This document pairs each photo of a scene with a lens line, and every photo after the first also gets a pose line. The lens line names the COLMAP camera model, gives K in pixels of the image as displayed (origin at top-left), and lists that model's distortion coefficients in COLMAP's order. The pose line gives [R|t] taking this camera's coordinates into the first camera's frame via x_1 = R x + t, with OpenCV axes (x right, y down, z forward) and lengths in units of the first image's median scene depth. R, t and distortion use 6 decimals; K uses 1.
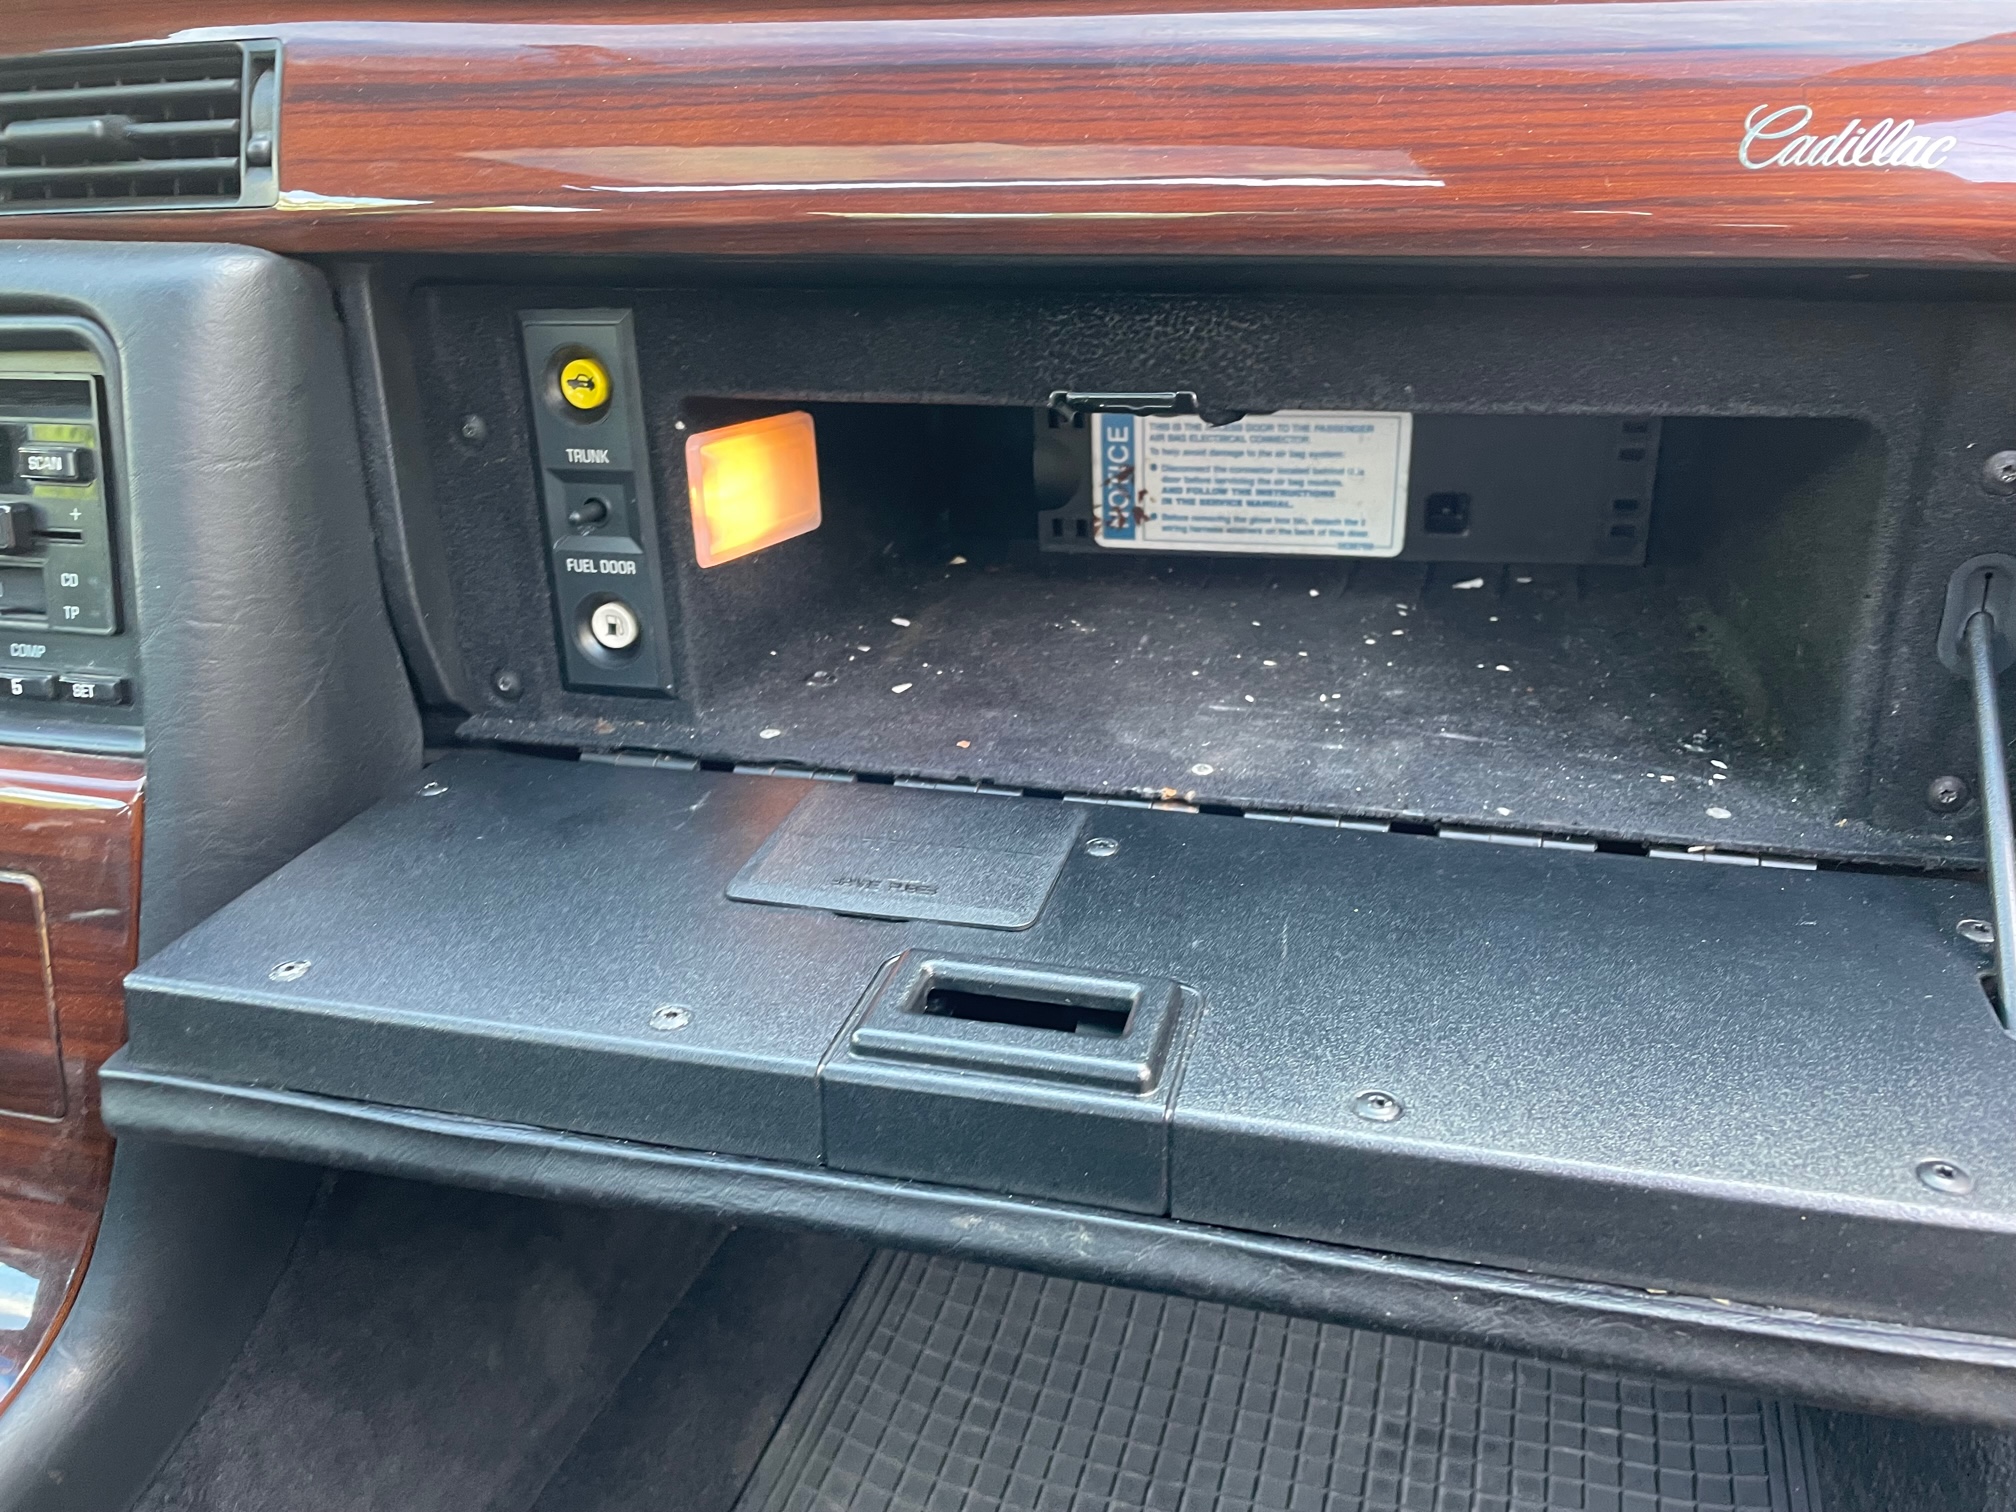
lens RADIAL K [[1519.9, 0, 1000.3], [0, 1519.9, 743.8], [0, 0, 1]] dist [0.076211, -0.097546]
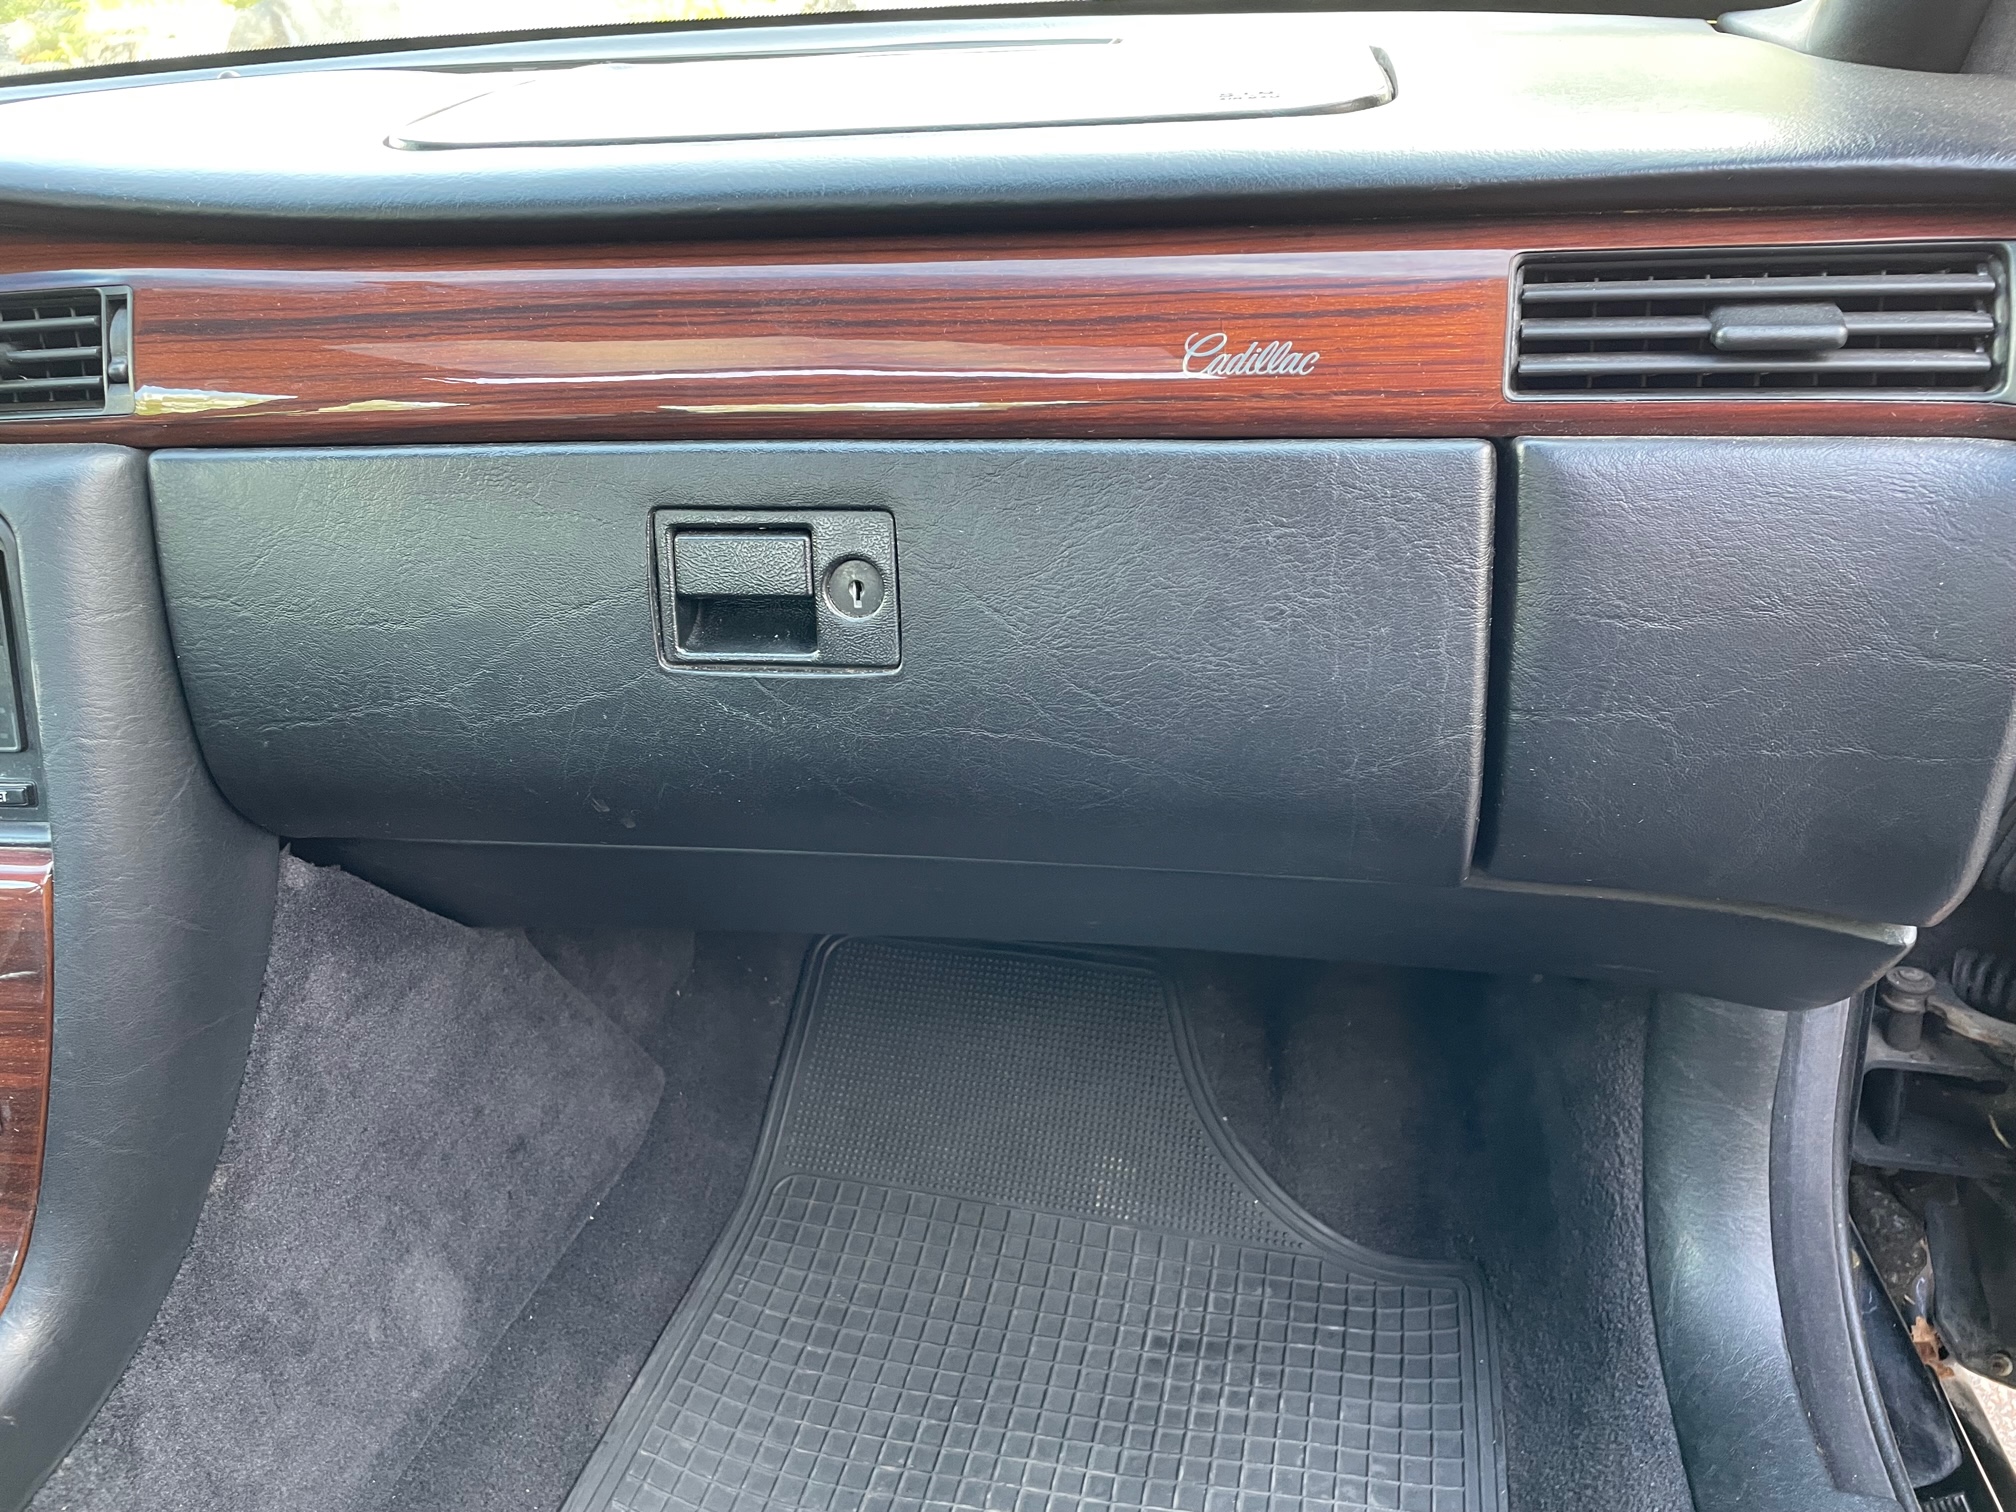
lens RADIAL K [[1518.1, 0, 1003.3], [0, 1518.1, 755.3], [0, 0, 1]] dist [0.086048, -0.109313]
pose [[0.996573, -0.056176, 0.060710, 0.109558], [0.056513, 0.998394, -0.003840, -0.012064], [-0.060397, 0.007257, 0.998148, -0.225111]]
